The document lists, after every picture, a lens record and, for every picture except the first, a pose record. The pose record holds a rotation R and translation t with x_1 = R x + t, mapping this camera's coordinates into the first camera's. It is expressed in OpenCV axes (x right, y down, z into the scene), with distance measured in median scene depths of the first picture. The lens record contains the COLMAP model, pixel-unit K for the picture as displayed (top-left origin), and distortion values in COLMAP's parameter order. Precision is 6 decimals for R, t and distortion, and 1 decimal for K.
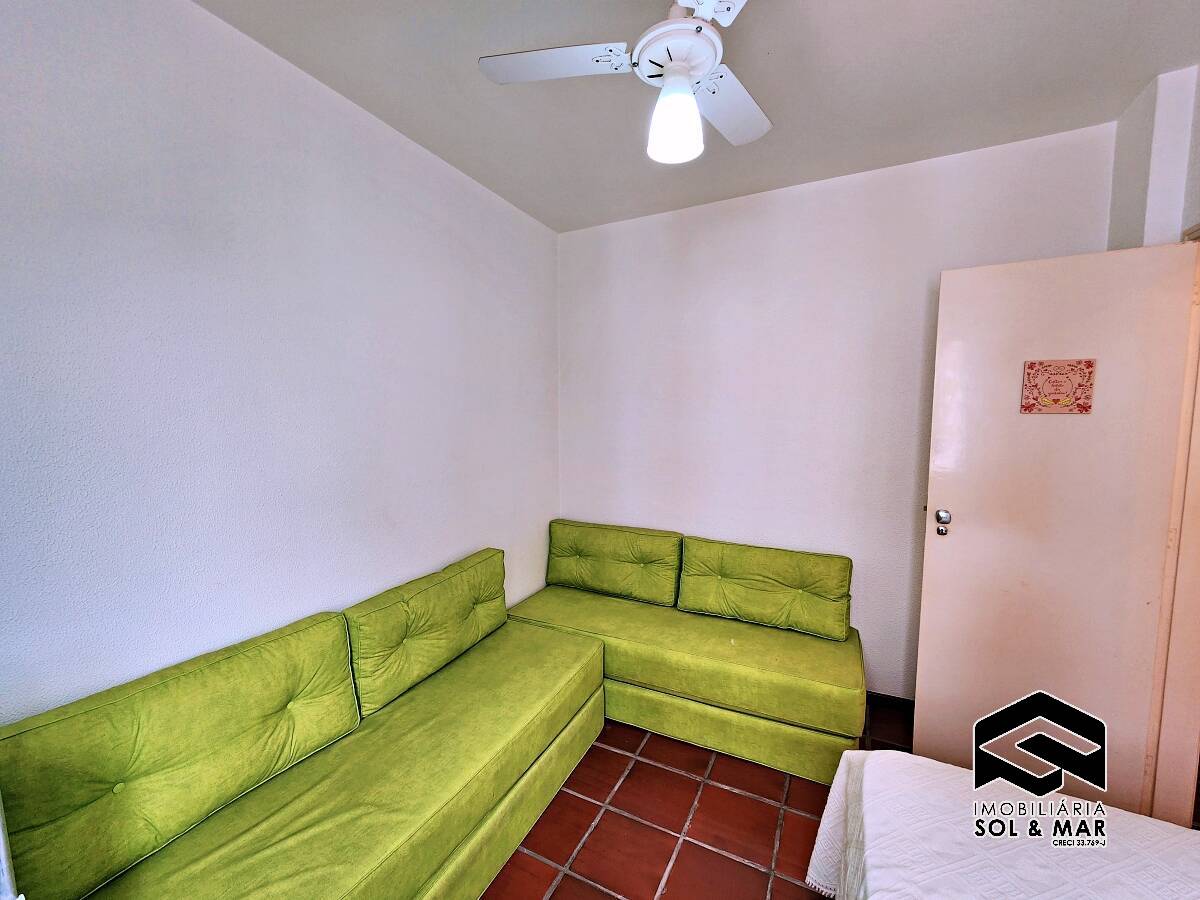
lens RADIAL K [[493.6, 0, 603.0], [0, 493.6, 455.2], [0, 0, 1]] dist [-0.003470, 0.001647]
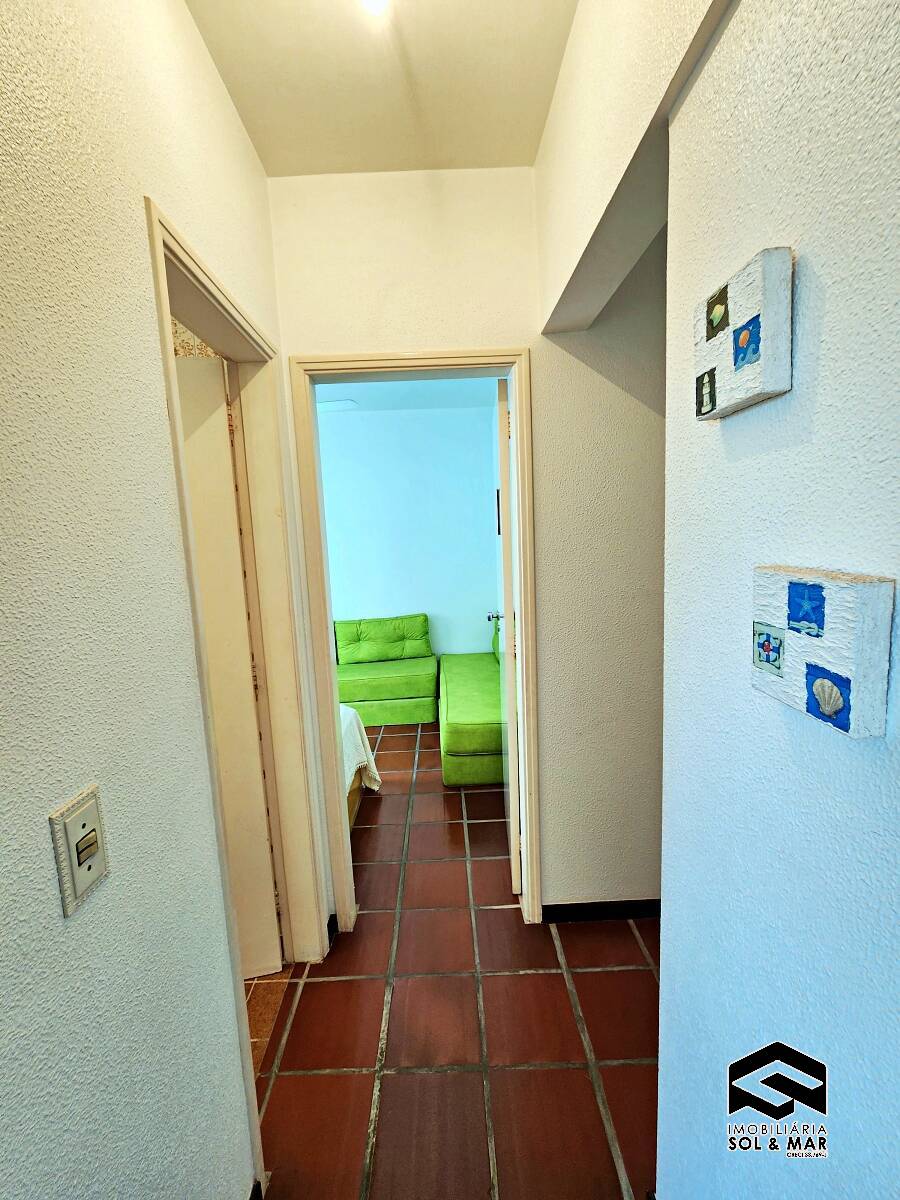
lens RADIAL K [[493.6, 0, 448.1], [0, 493.6, 602.6], [0, 0, 1]] dist [-0.003470, 0.001647]
pose [[0.465379, 0.090312, -0.880492, 1.573972], [-0.036345, 0.995892, 0.082938, -0.008738], [0.884365, -0.006596, 0.466750, 0.259109]]
